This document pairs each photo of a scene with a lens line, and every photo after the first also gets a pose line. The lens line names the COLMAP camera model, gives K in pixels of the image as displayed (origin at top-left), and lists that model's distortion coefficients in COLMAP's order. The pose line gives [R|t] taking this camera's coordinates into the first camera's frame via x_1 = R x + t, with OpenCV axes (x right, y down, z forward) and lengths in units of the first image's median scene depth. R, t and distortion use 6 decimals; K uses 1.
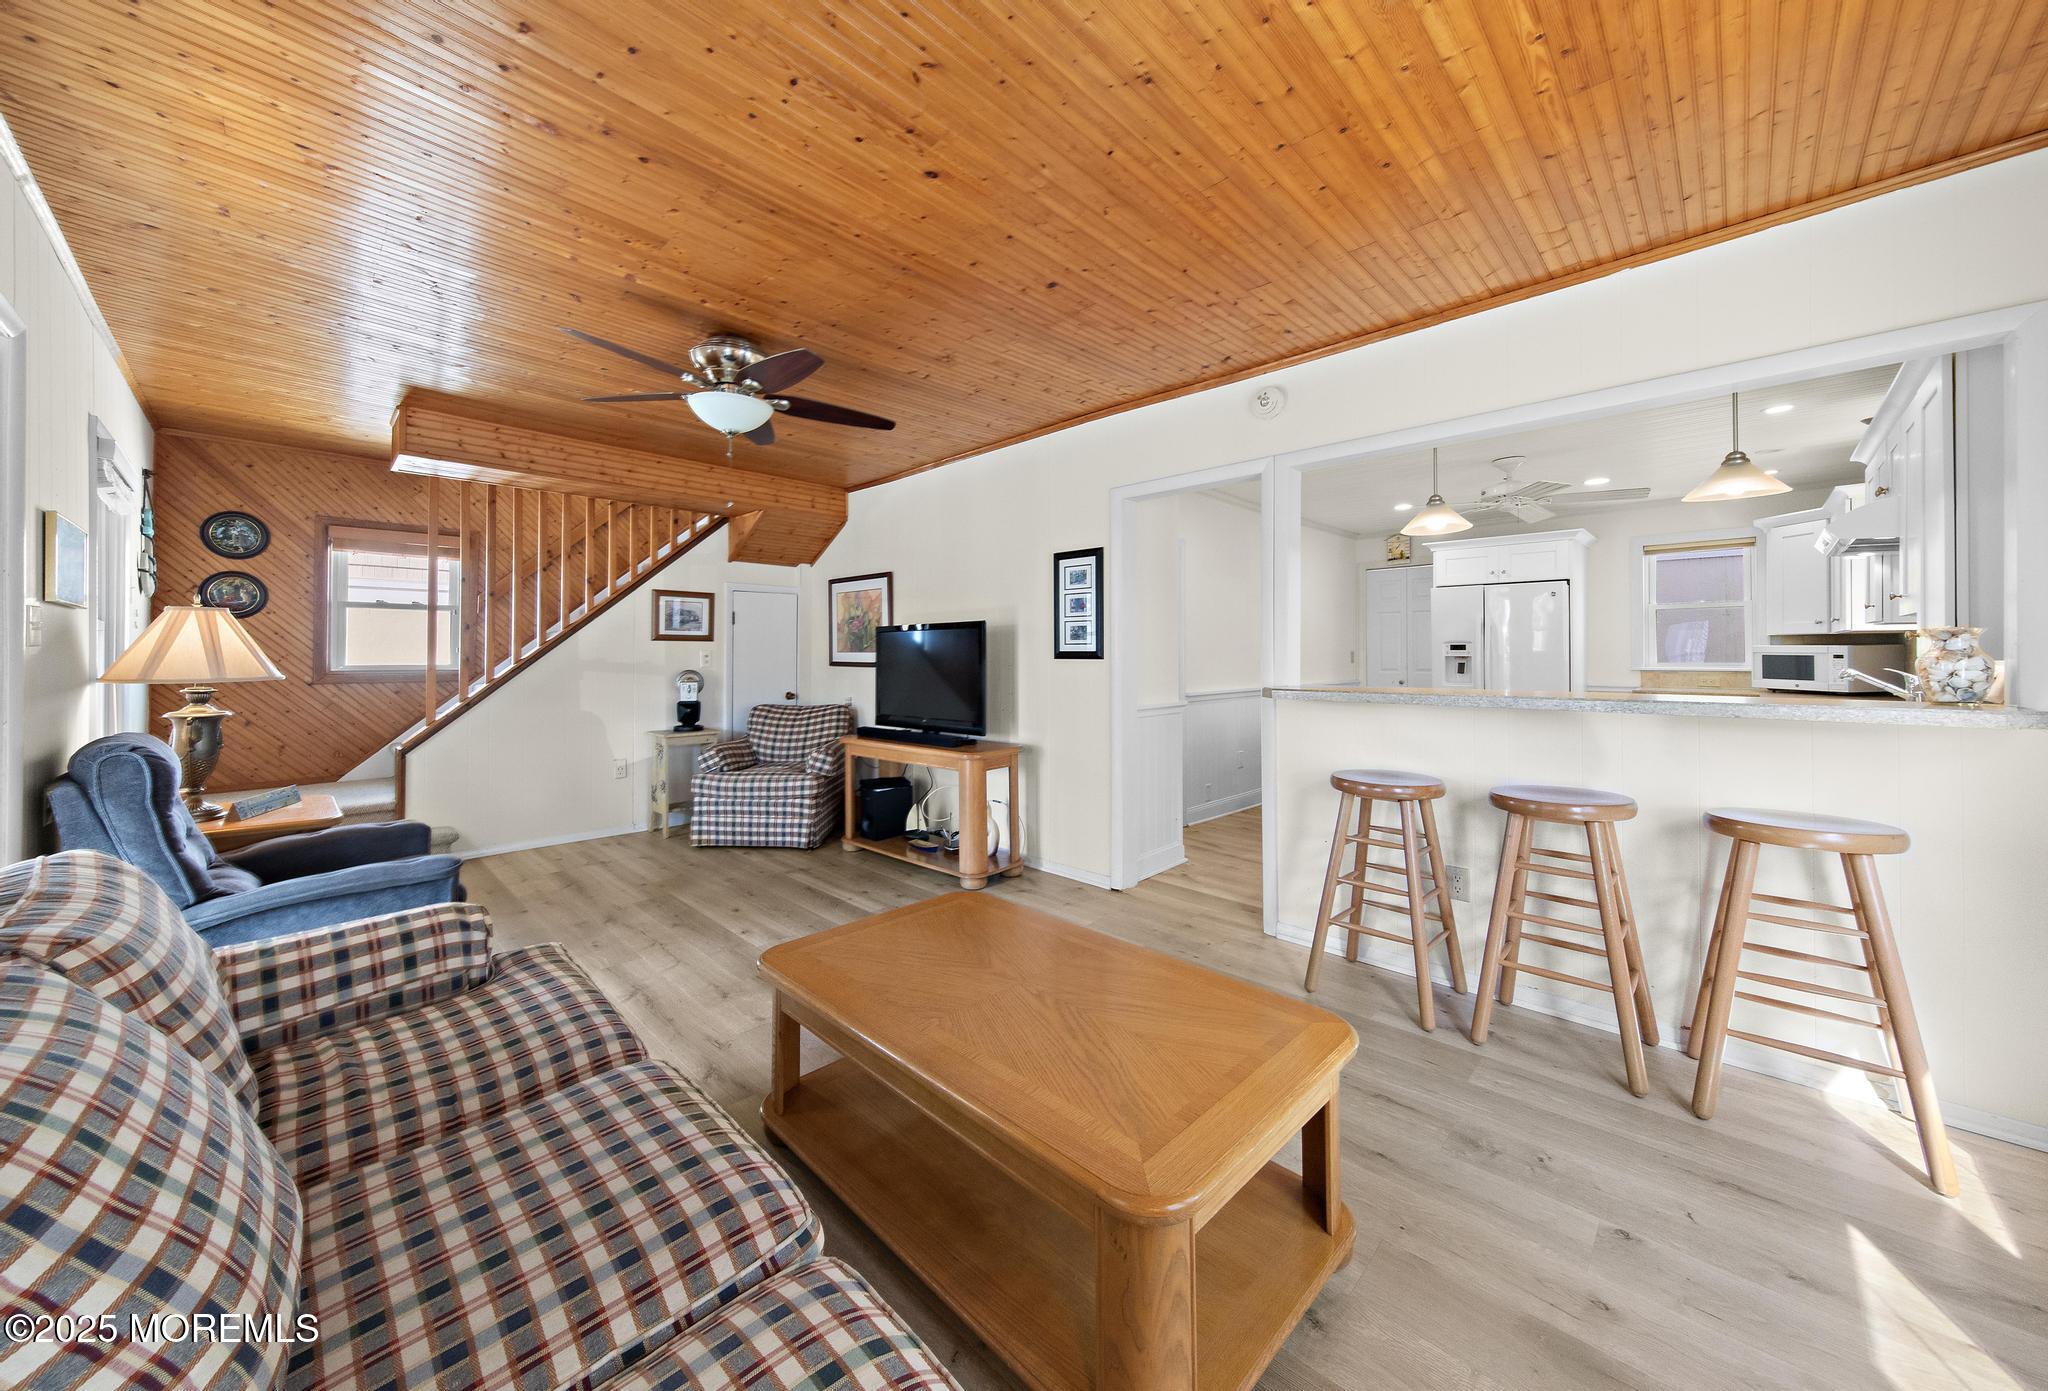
lens RADIAL K [[724.6, 0, 1014.8], [0, 724.6, 646.9], [0, 0, 1]] dist [0.004871, -0.000816]
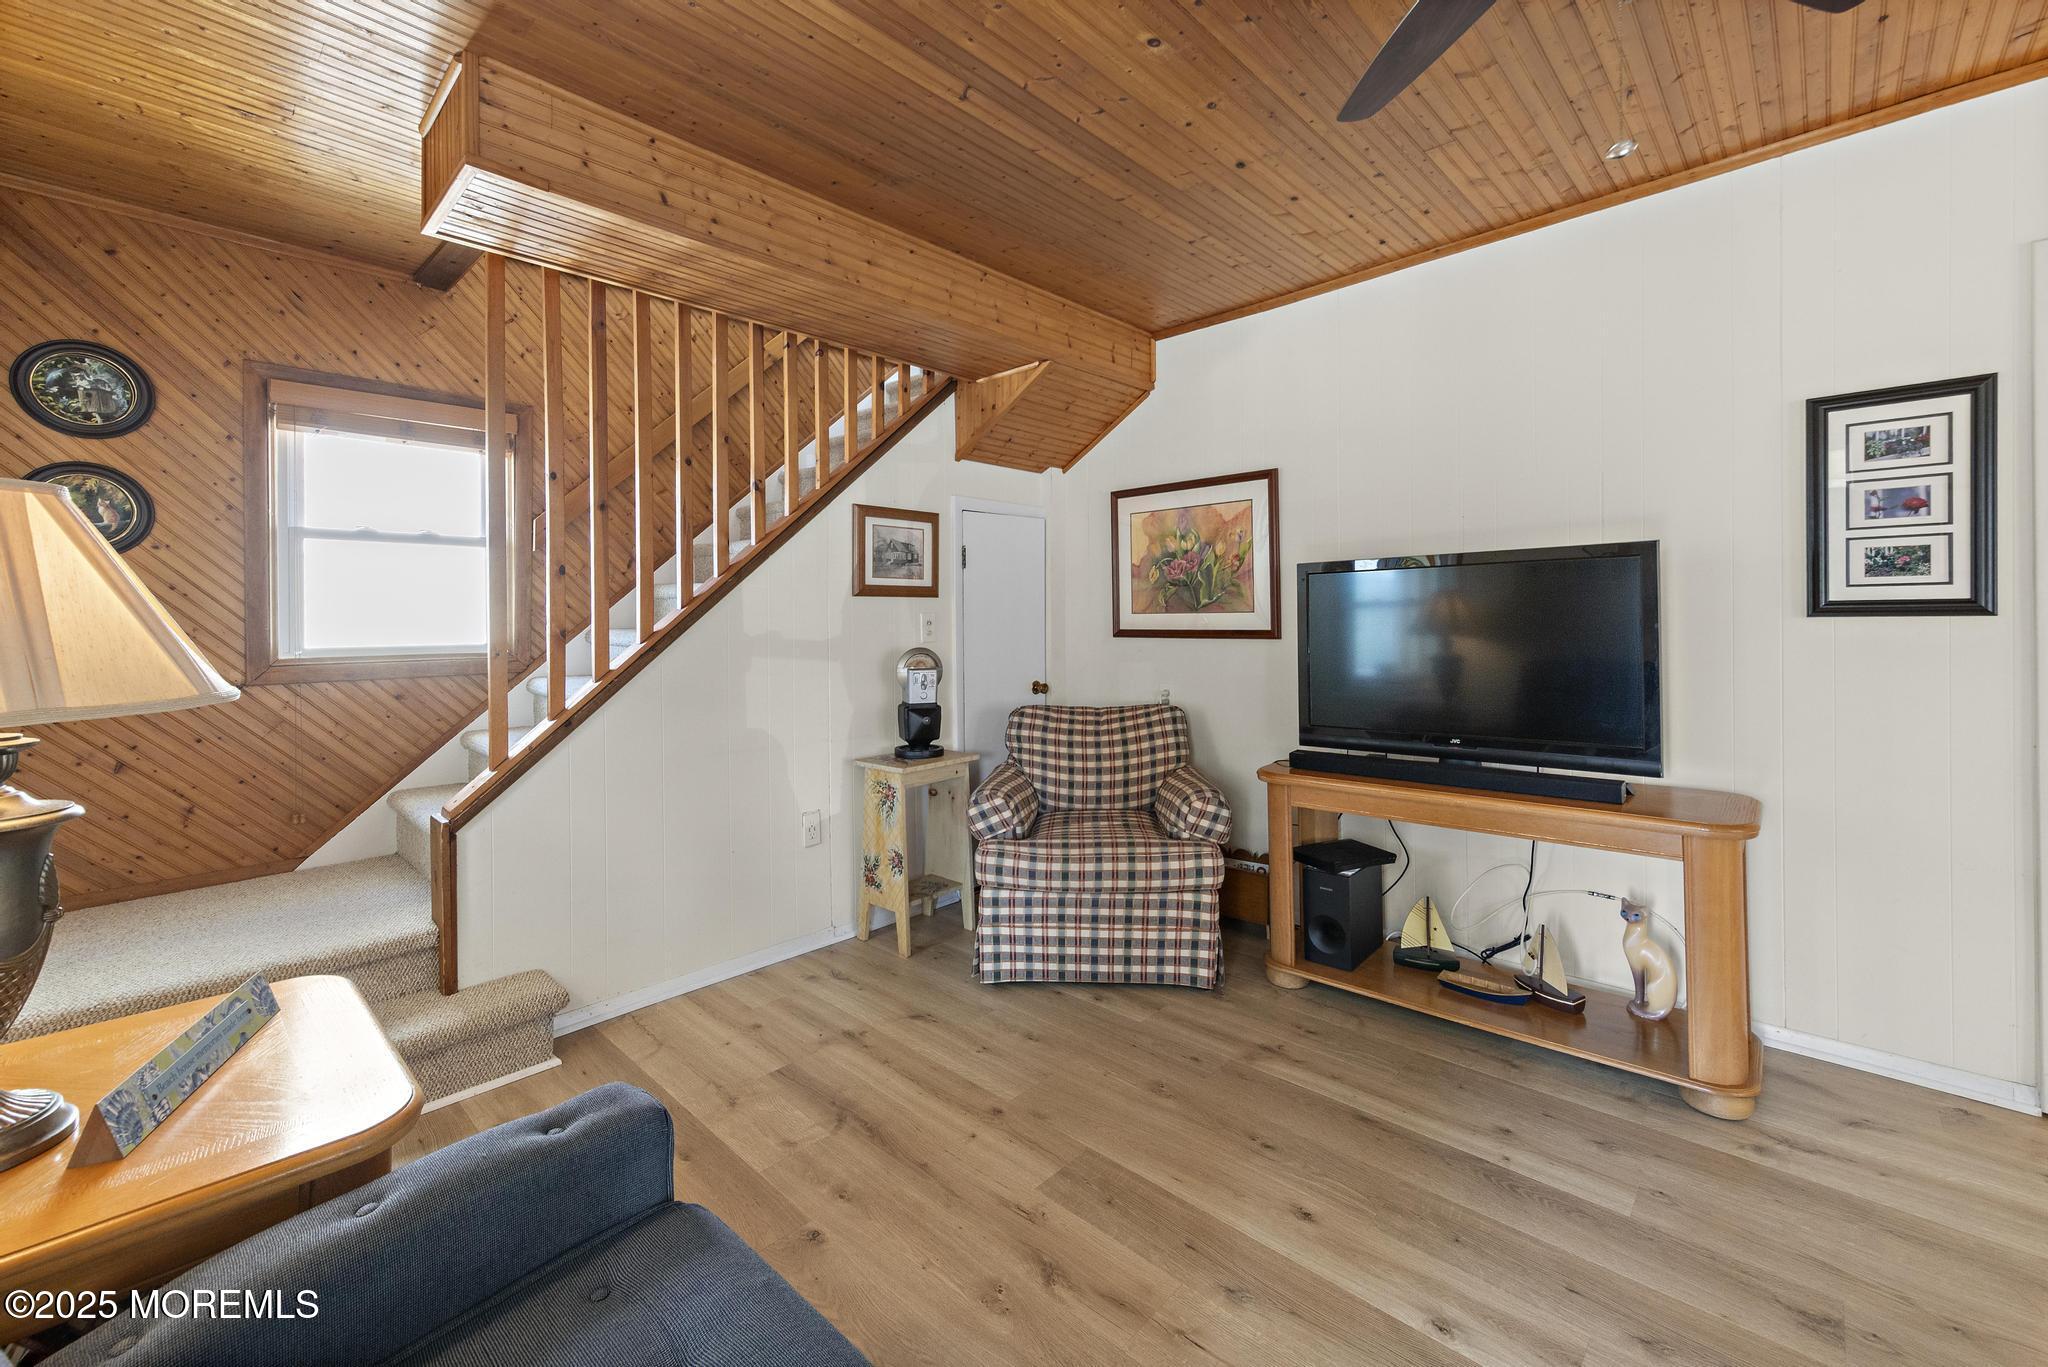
lens RADIAL K [[823.6, 0, 1007.8], [0, 823.6, 619.6], [0, 0, 1]] dist [0.004352, 0.000816]
pose [[0.999781, -0.012315, 0.016947, -0.432766], [0.012168, 0.999888, 0.008737, 0.005594], [-0.017053, -0.008528, 0.999818, 0.403315]]
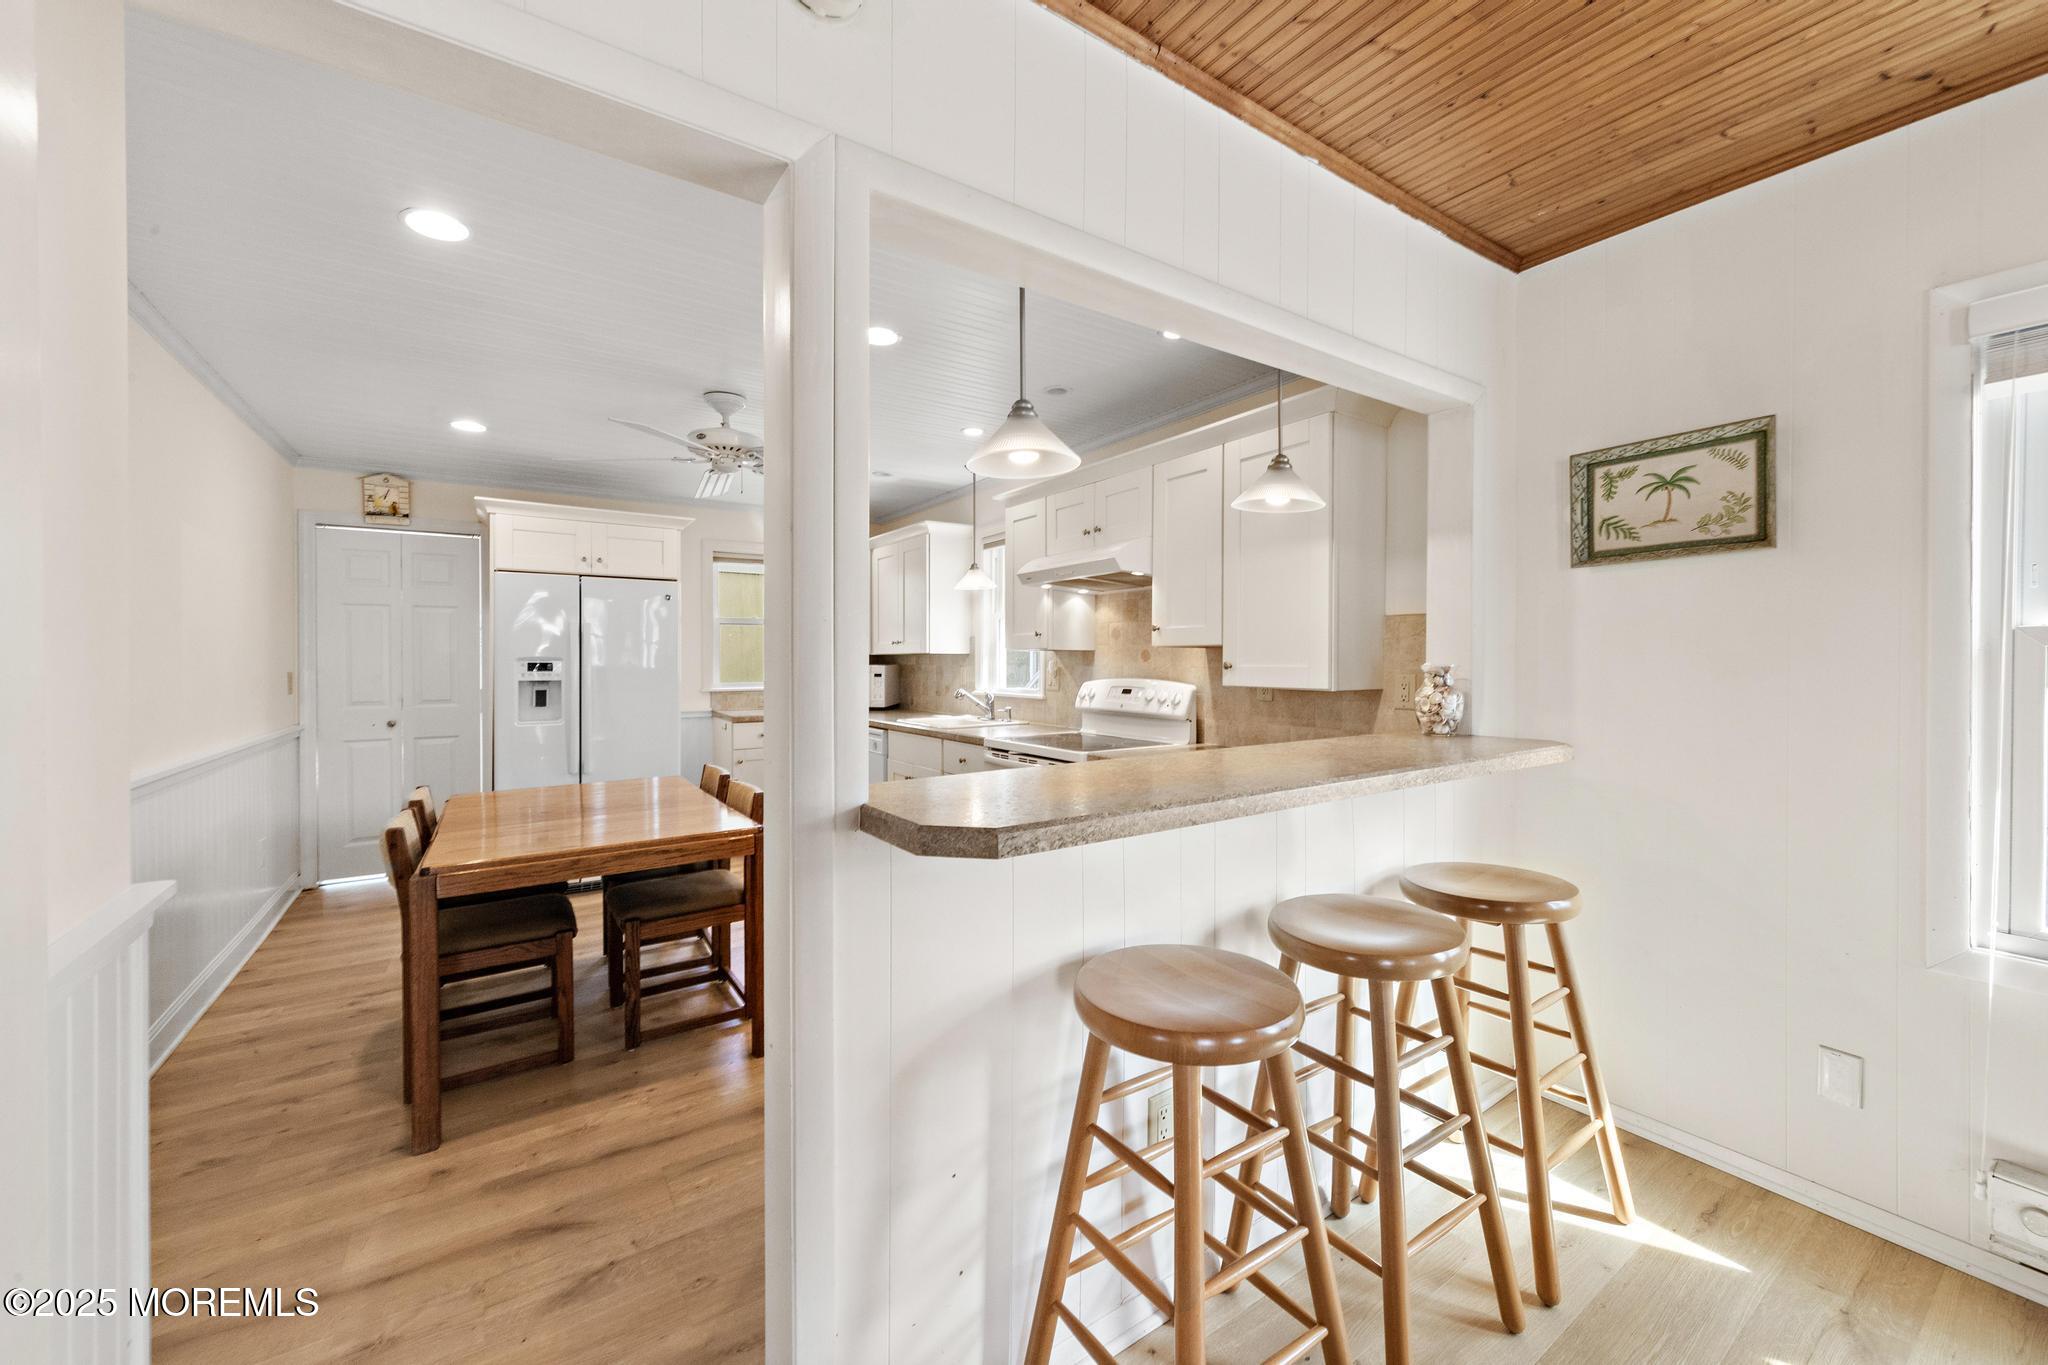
lens RADIAL K [[764.8, 0, 1039.3], [0, 764.8, 668.6], [0, 0, 1]] dist [-0.001009, -0.000415]
pose [[0.173892, -0.008634, 0.984727, 0.026256], [-0.008287, 0.999913, 0.010231, -0.011823], [-0.984730, -0.009939, 0.173805, 0.590756]]
